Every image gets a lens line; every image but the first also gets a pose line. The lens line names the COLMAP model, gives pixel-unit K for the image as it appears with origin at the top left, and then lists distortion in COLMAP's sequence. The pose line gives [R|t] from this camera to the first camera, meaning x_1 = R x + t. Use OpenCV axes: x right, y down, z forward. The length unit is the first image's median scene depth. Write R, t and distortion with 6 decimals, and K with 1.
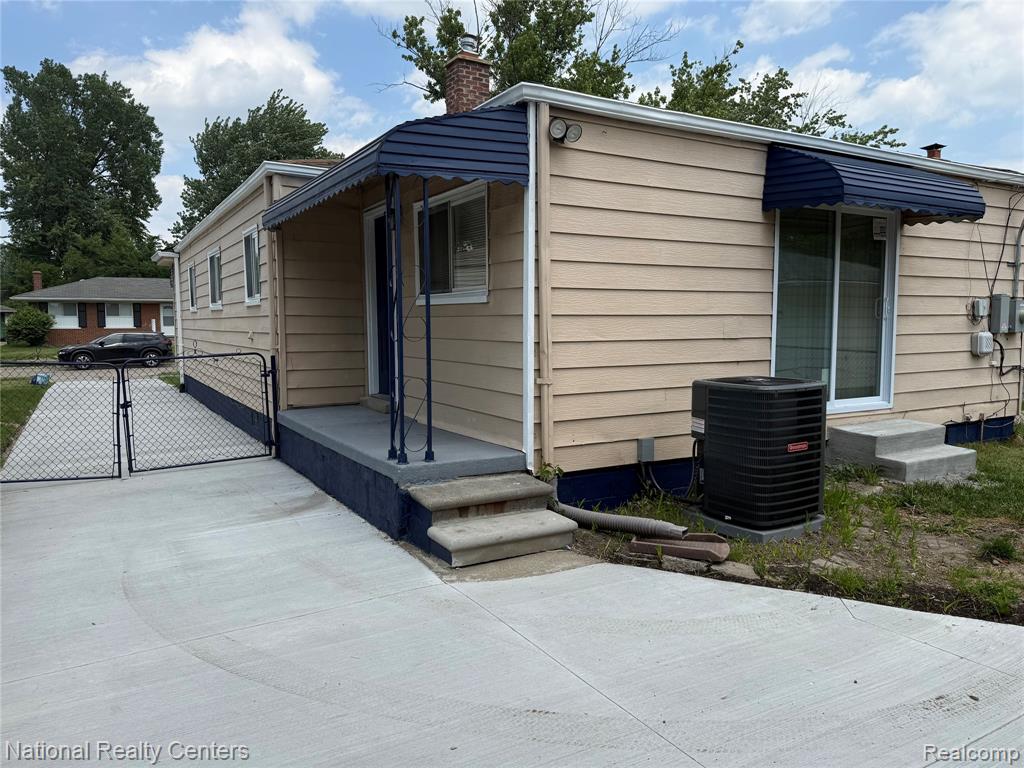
lens RADIAL K [[720.5, 0, 503.2], [0, 720.5, 383.3], [0, 0, 1]] dist [0.024828, -0.019263]
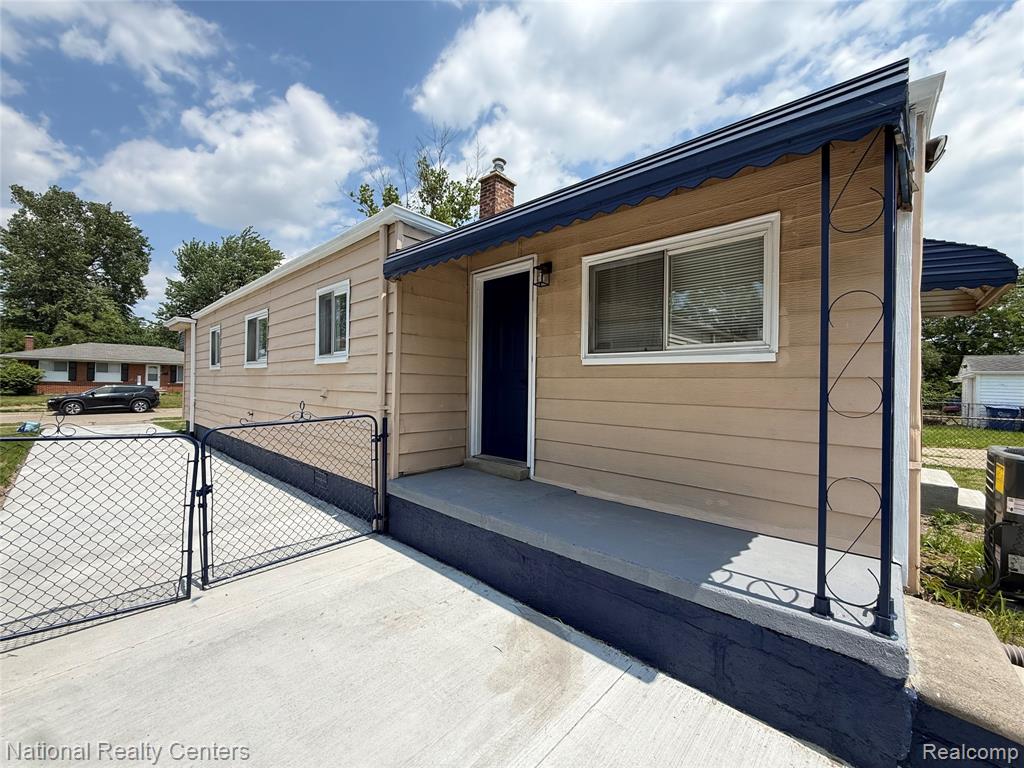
lens RADIAL K [[407.9, 0, 510.7], [0, 407.9, 381.7], [0, 0, 1]] dist [0.000219, 0.000433]
pose [[0.953941, 0.021363, 0.299234, -0.087316], [0.005727, 0.995983, -0.089362, -0.009889], [-0.299941, 0.086959, 0.949986, 0.126683]]
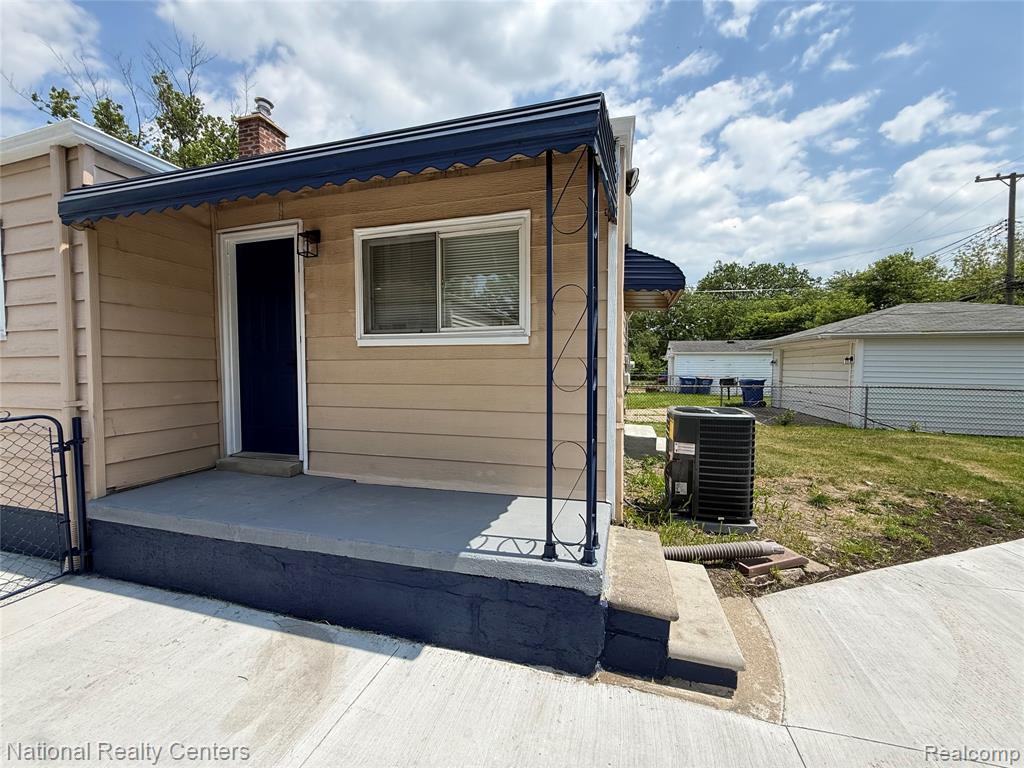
lens RADIAL K [[407.9, 0, 510.5], [0, 407.9, 381.2], [0, 0, 1]] dist [0.000219, 0.000433]
pose [[0.720843, -0.021418, 0.692768, -0.078734], [0.058491, 0.997837, -0.030012, -0.009963], [-0.690626, 0.062154, 0.720536, 0.124477]]
